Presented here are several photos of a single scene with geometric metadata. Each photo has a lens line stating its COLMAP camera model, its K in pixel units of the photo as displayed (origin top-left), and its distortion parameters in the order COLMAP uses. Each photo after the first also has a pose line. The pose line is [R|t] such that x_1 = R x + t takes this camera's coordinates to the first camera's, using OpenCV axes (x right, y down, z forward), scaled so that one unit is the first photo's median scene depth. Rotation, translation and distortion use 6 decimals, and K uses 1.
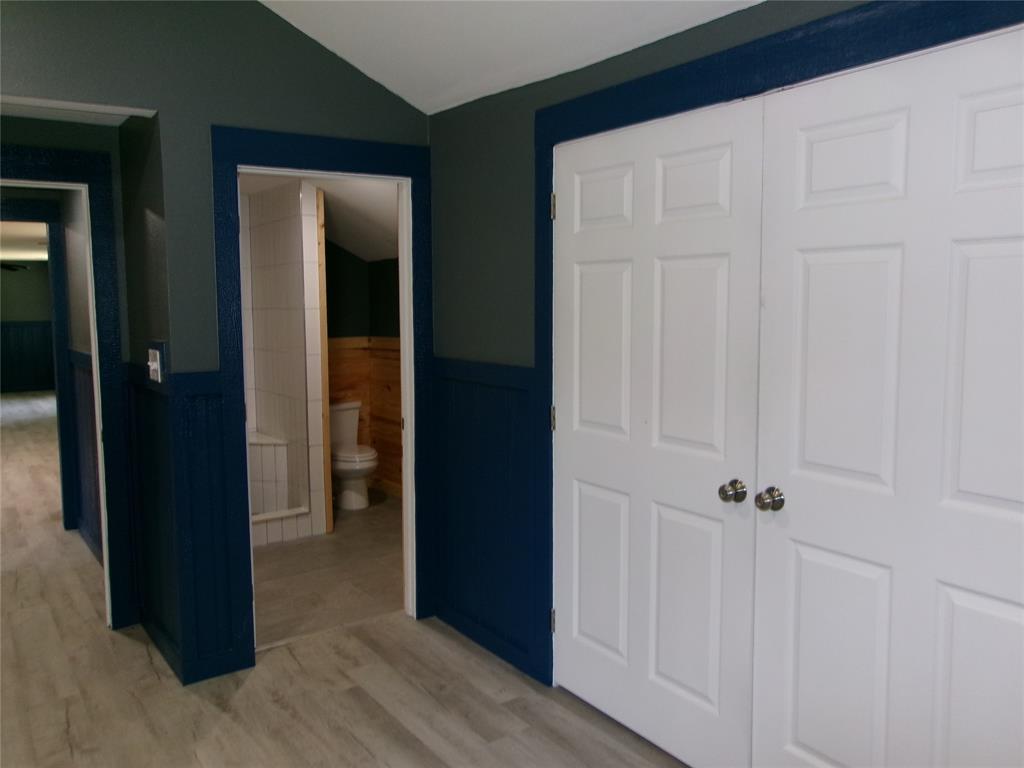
lens RADIAL K [[787.4, 0, 505.5], [0, 787.4, 378.0], [0, 0, 1]] dist [-0.026879, 0.052934]
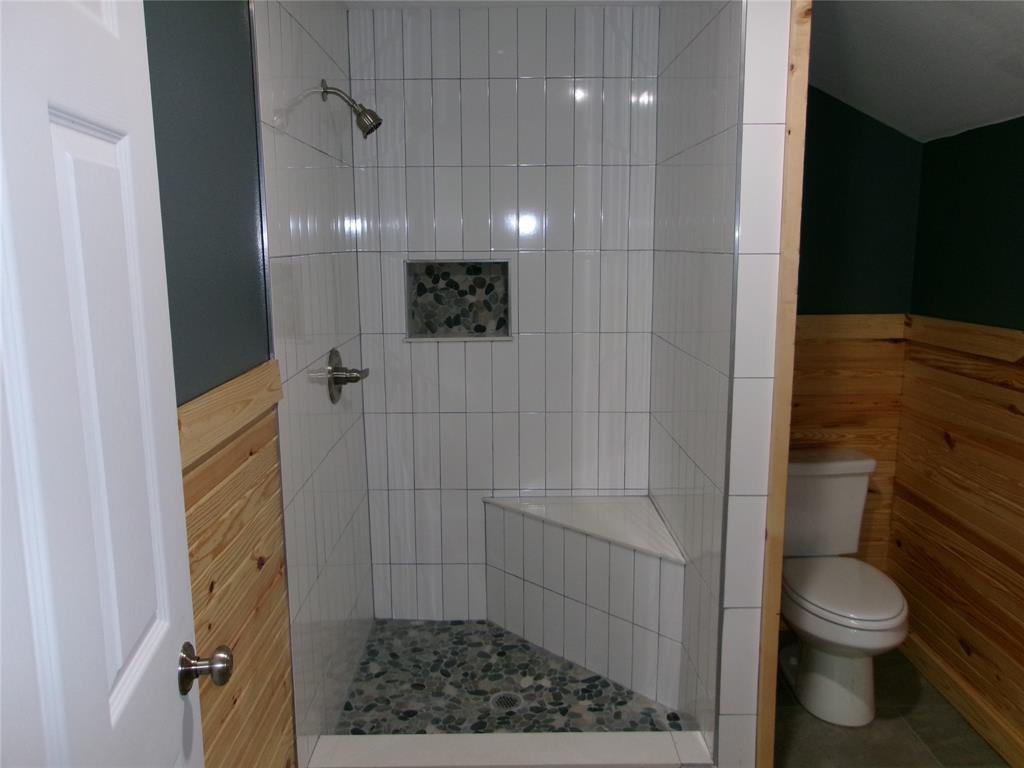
lens RADIAL K [[787.4, 0, 515.9], [0, 787.4, 369.5], [0, 0, 1]] dist [-0.026879, 0.052934]
pose [[0.819867, 0.092247, -0.565074, -0.107801], [-0.052515, 0.994891, 0.086220, -0.051096], [0.570141, -0.041014, 0.820522, 0.538803]]
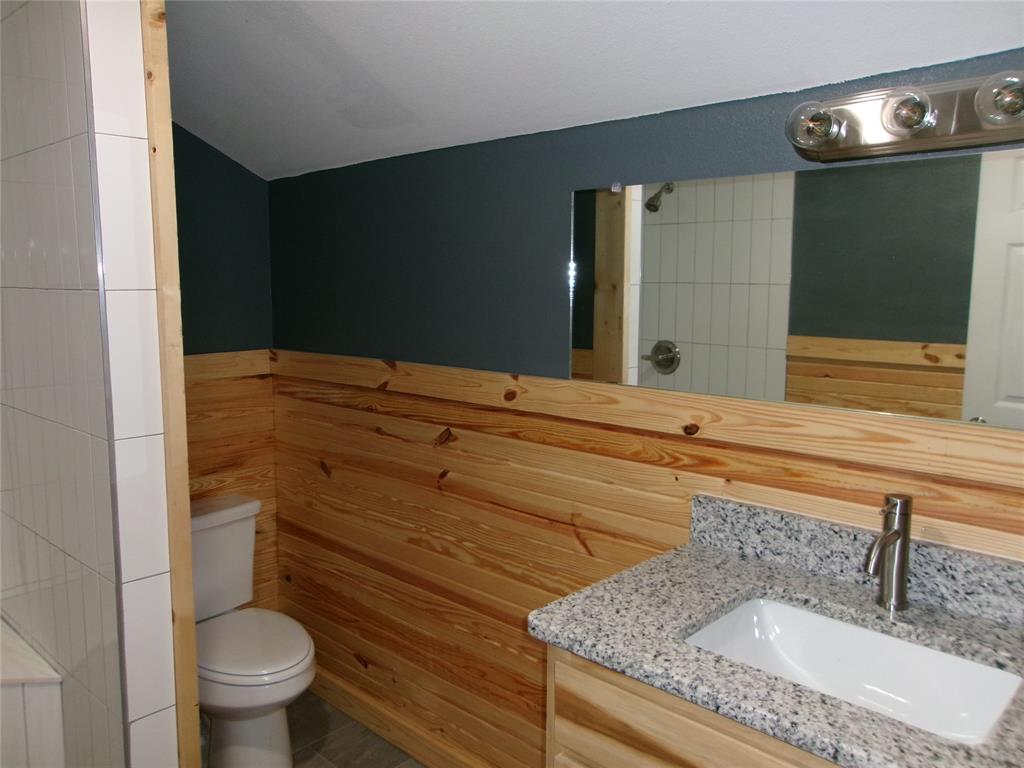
lens RADIAL K [[787.4, 0, 502.3], [0, 787.4, 369.0], [0, 0, 1]] dist [-0.026879, 0.052934]
pose [[0.982209, -0.017564, 0.186966, -0.136875], [0.013584, 0.999653, 0.022551, -0.052811], [-0.187297, -0.019610, 0.982108, 0.570713]]
